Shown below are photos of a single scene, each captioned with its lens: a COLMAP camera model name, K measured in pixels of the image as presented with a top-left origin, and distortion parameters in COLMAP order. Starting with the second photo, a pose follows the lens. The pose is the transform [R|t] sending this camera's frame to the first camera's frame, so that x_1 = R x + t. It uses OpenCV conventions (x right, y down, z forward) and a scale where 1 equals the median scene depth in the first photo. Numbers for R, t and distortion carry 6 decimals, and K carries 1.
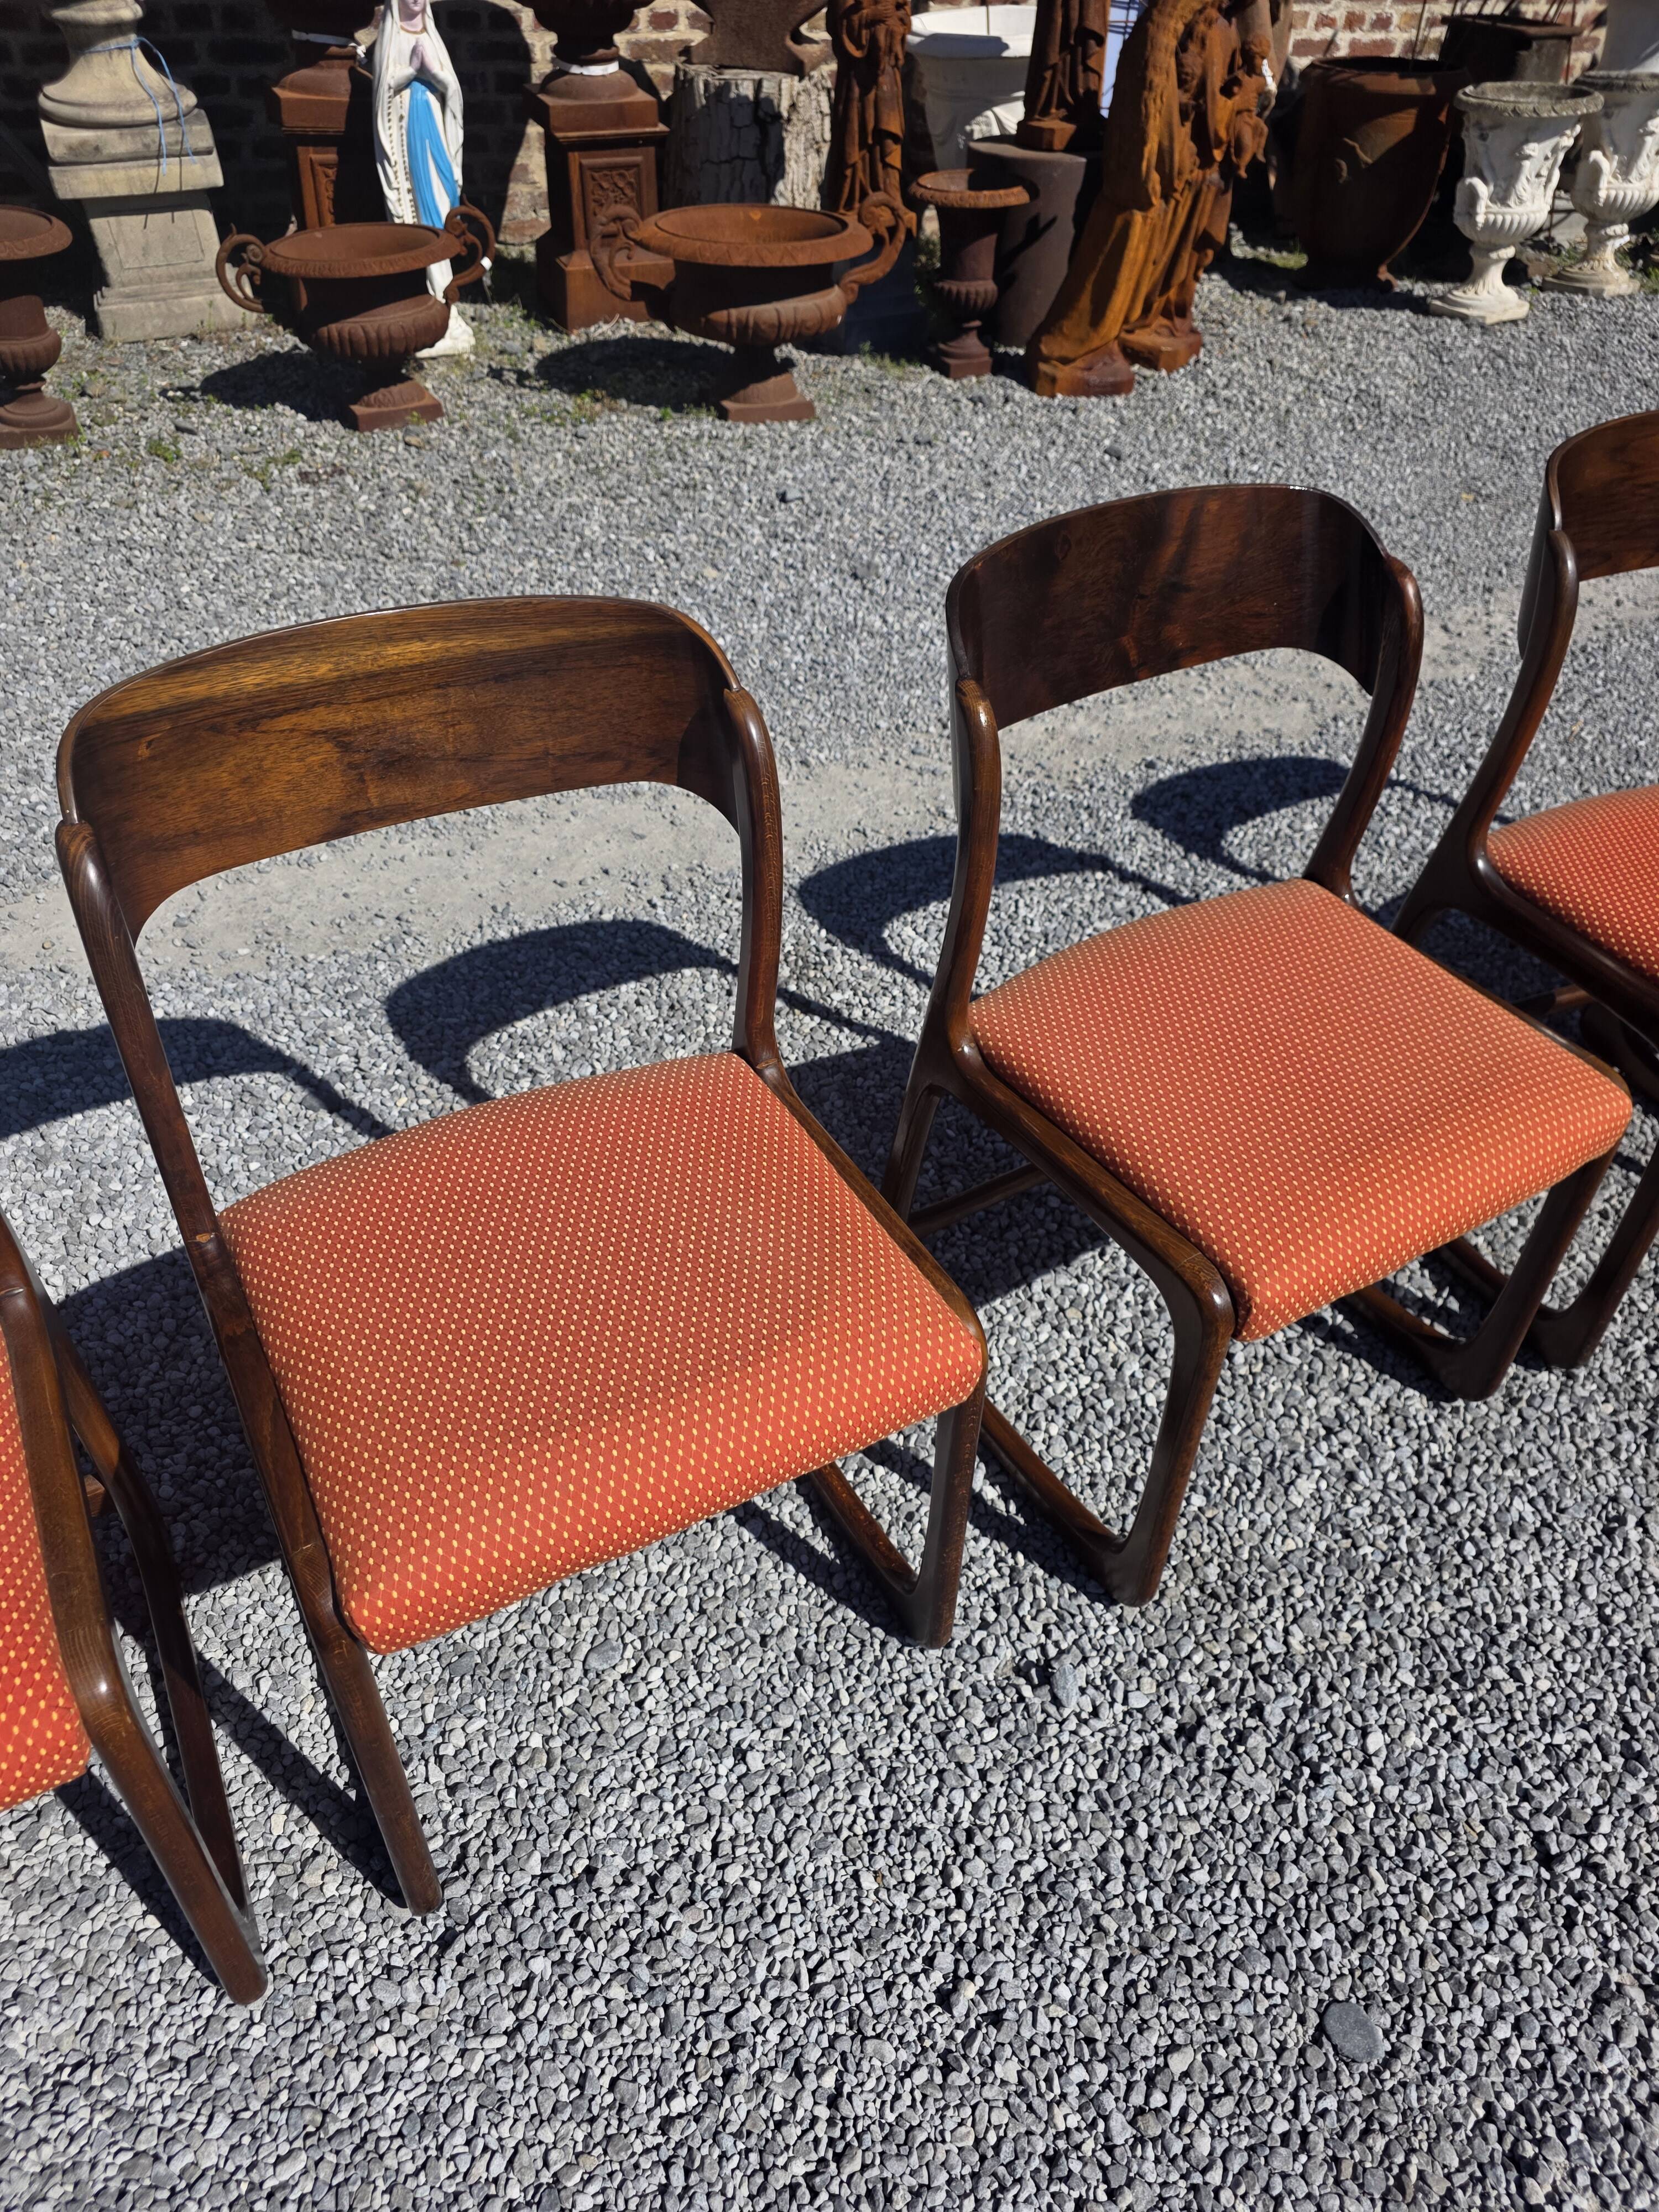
lens RADIAL K [[1486.1, 0, 823.2], [0, 1486.1, 1134.2], [0, 0, 1]] dist [0.047305, -0.037364]
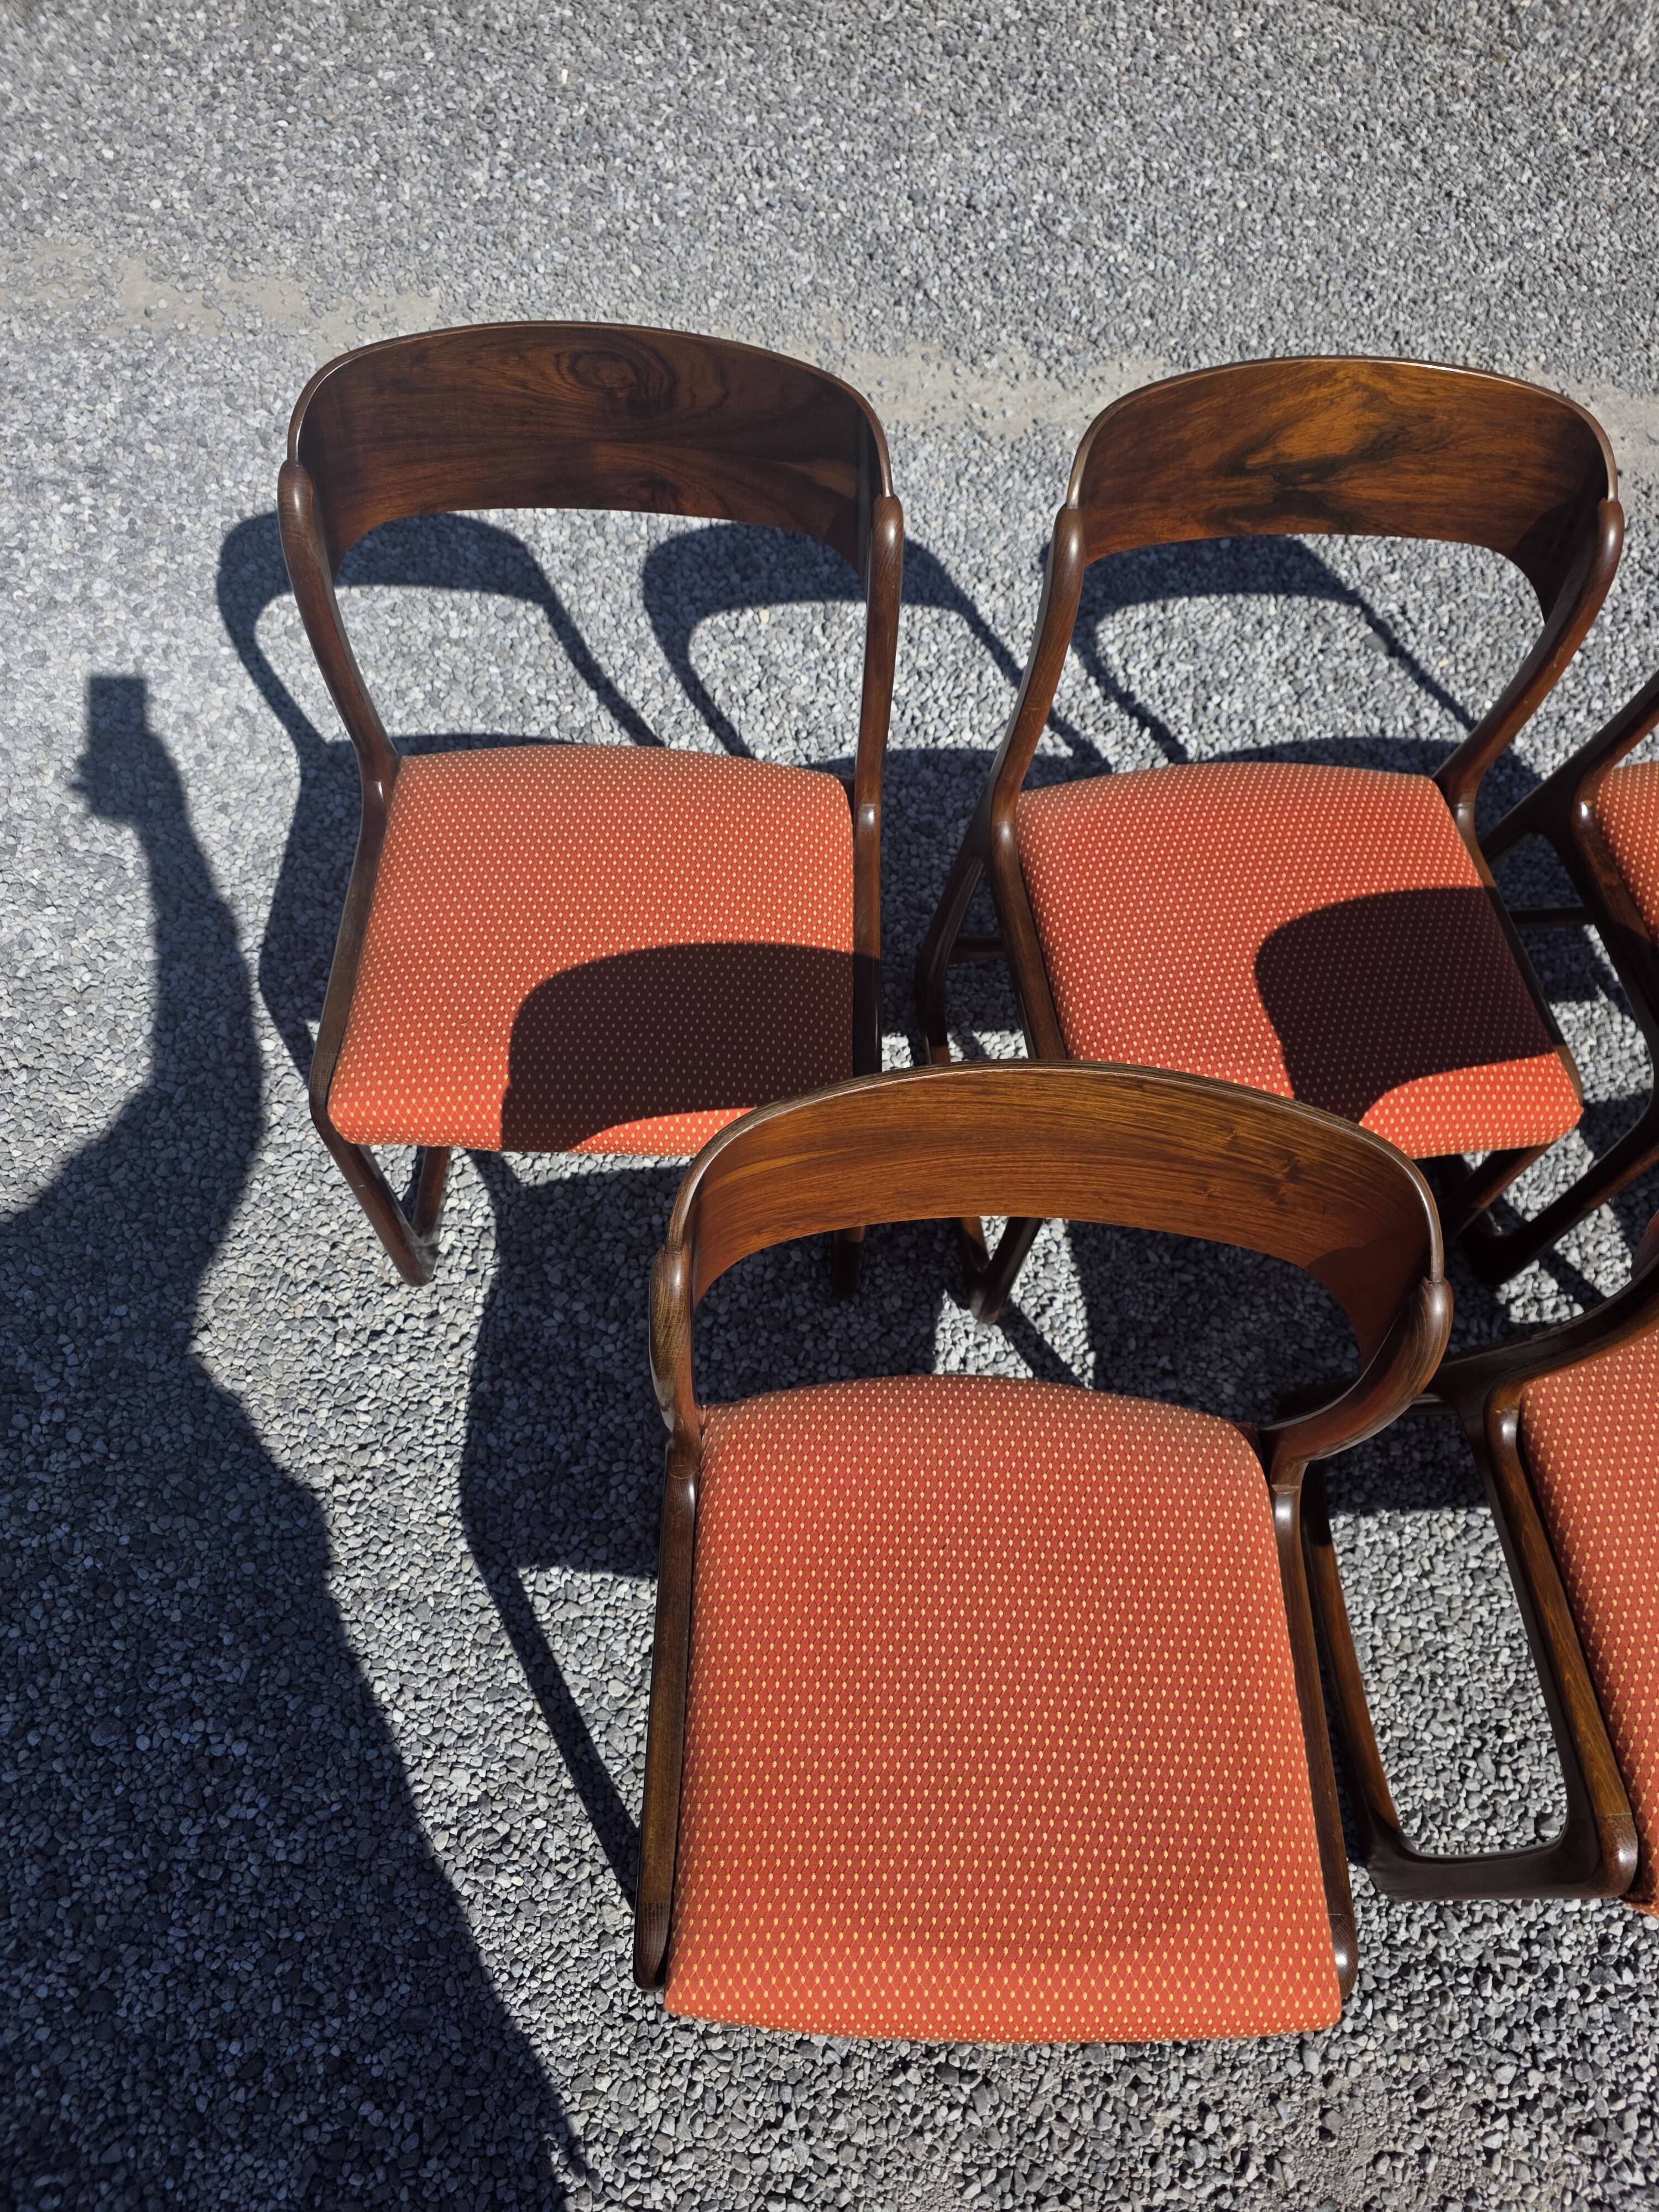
lens RADIAL K [[1455.8, 0, 820.7], [0, 1455.8, 1102.0], [0, 0, 1]] dist [0.030945, -0.018919]
pose [[0.926122, 0.346728, -0.148584, -0.219773], [-0.280209, 0.896032, 0.344398, 0.013572], [0.252549, -0.277320, 0.926991, -0.141348]]
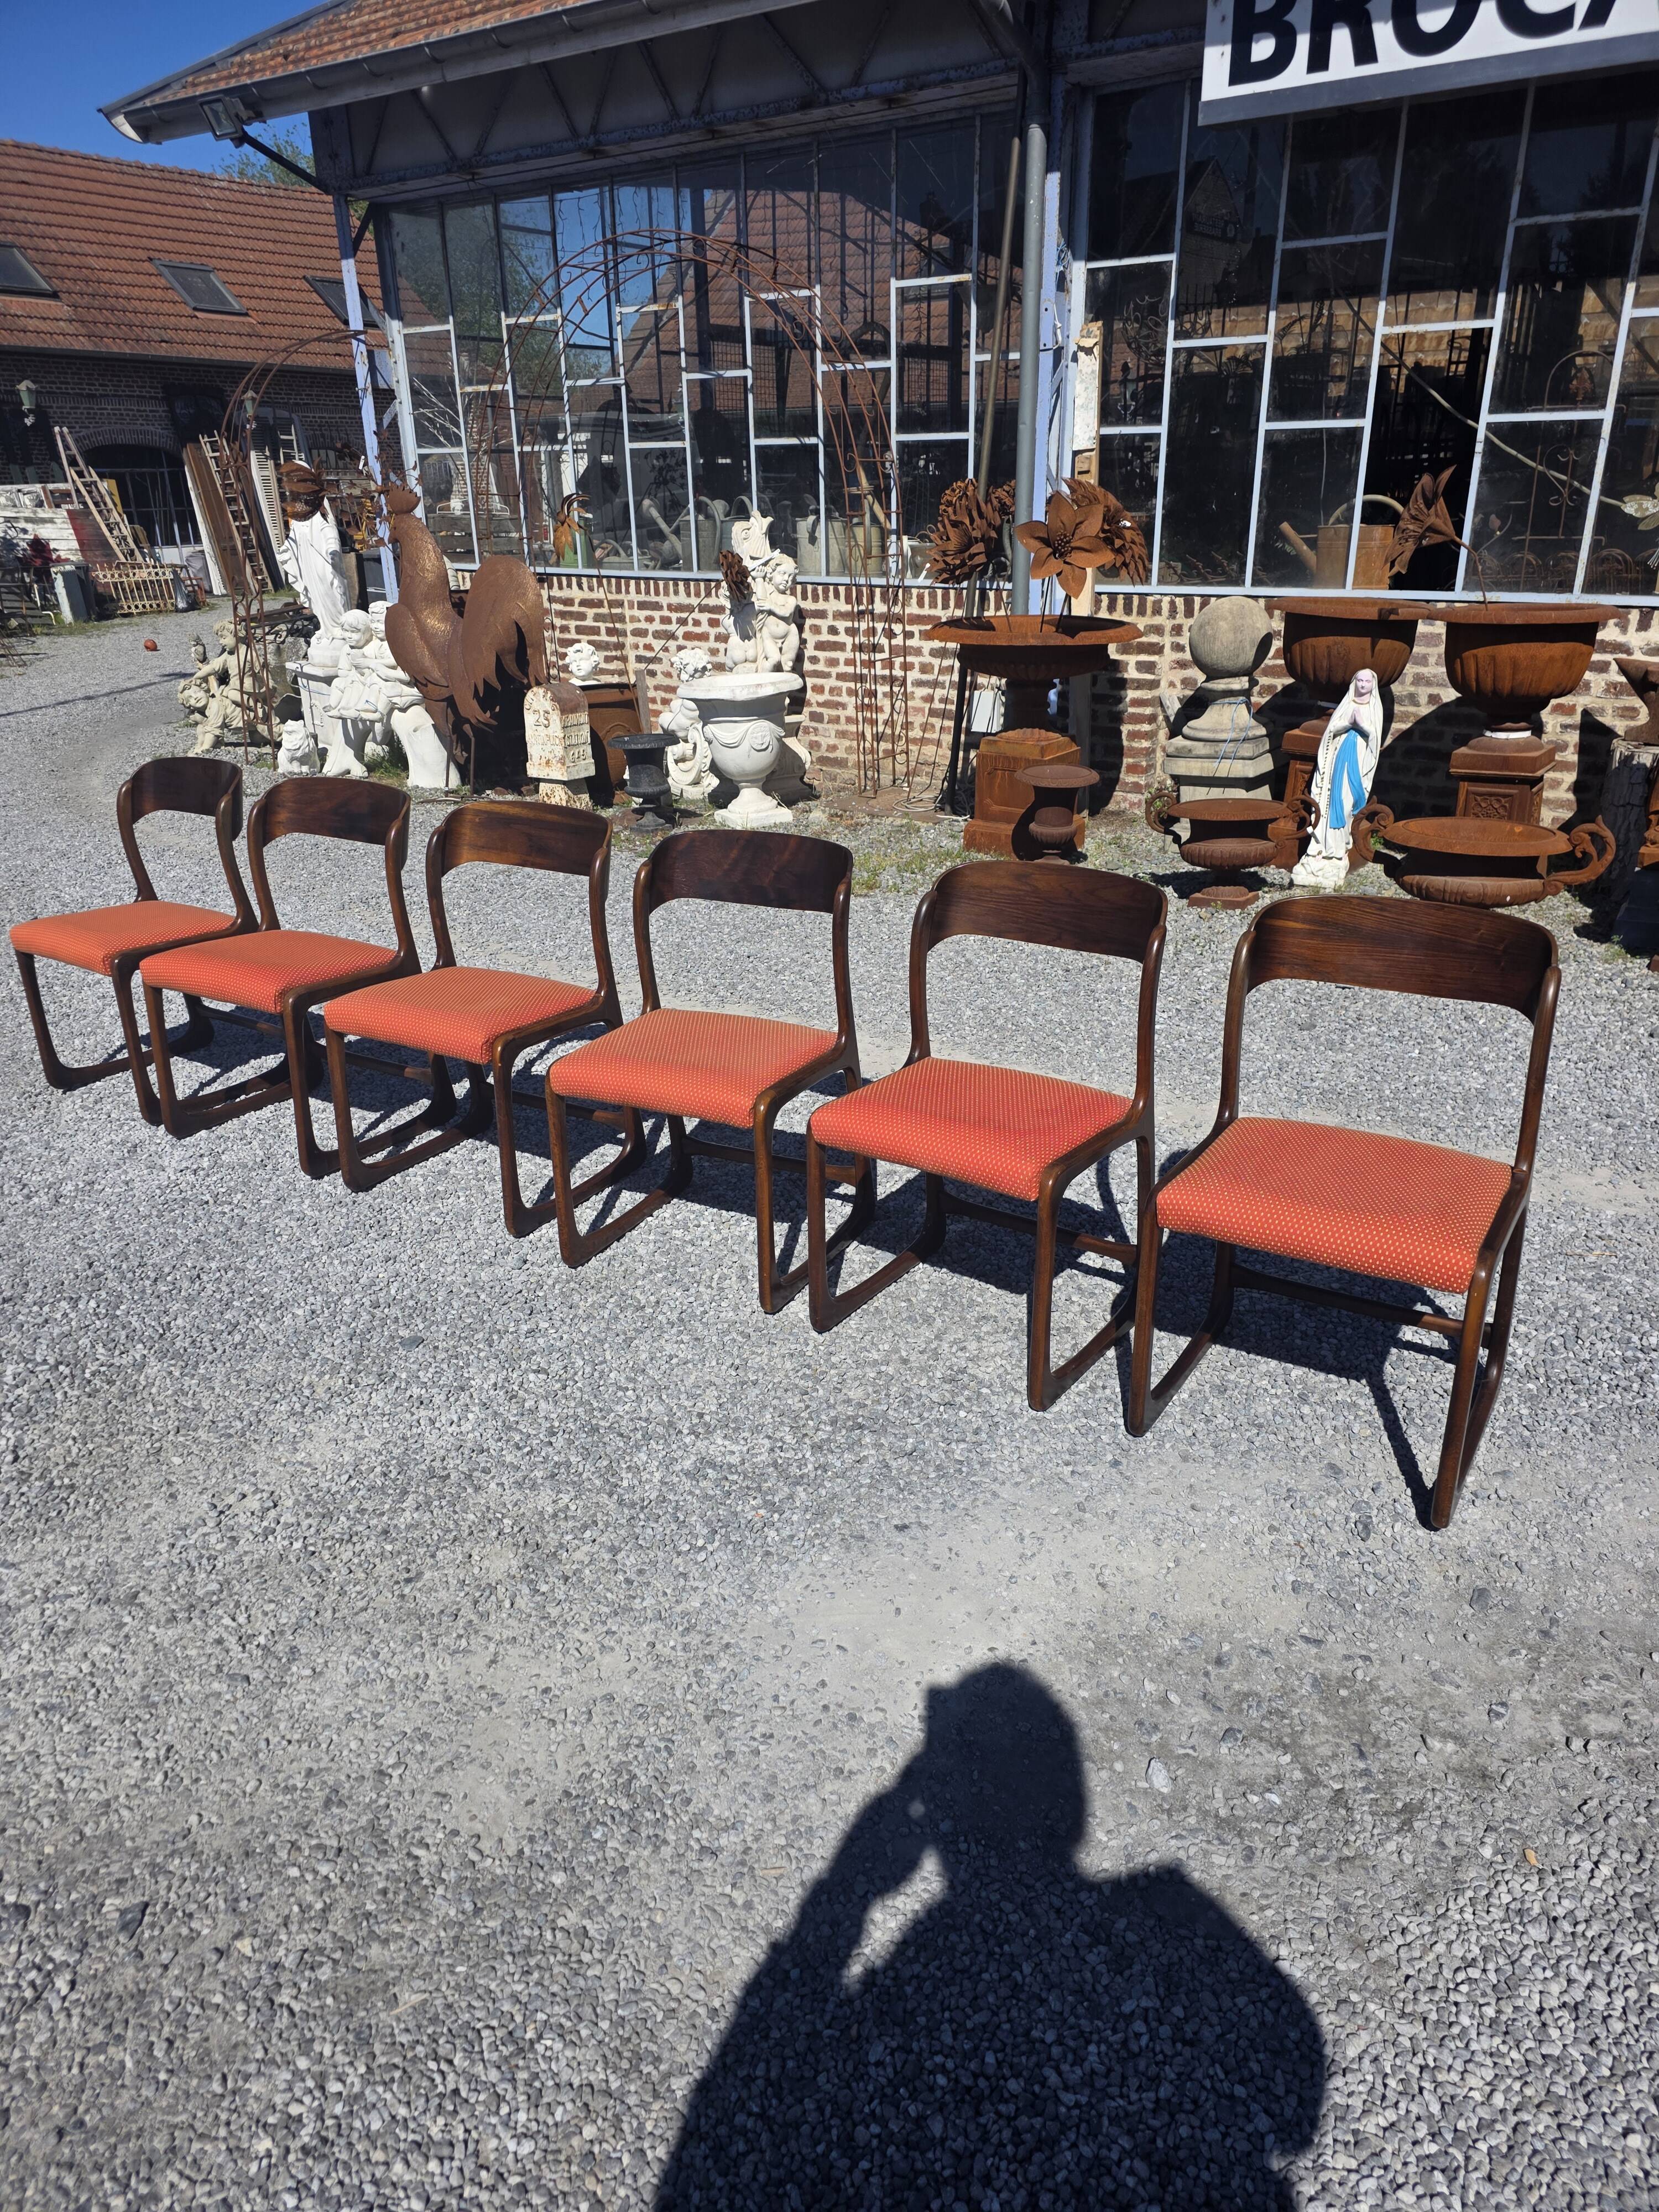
lens RADIAL K [[1455.8, 0, 835.5], [0, 1455.8, 1121.8], [0, 0, 1]] dist [0.030945, -0.018919]
pose [[0.515680, 0.287714, -0.807028, 0.737984], [-0.556842, 0.828414, -0.060477, 0.014467], [0.651153, 0.480574, 0.587408, -0.024905]]
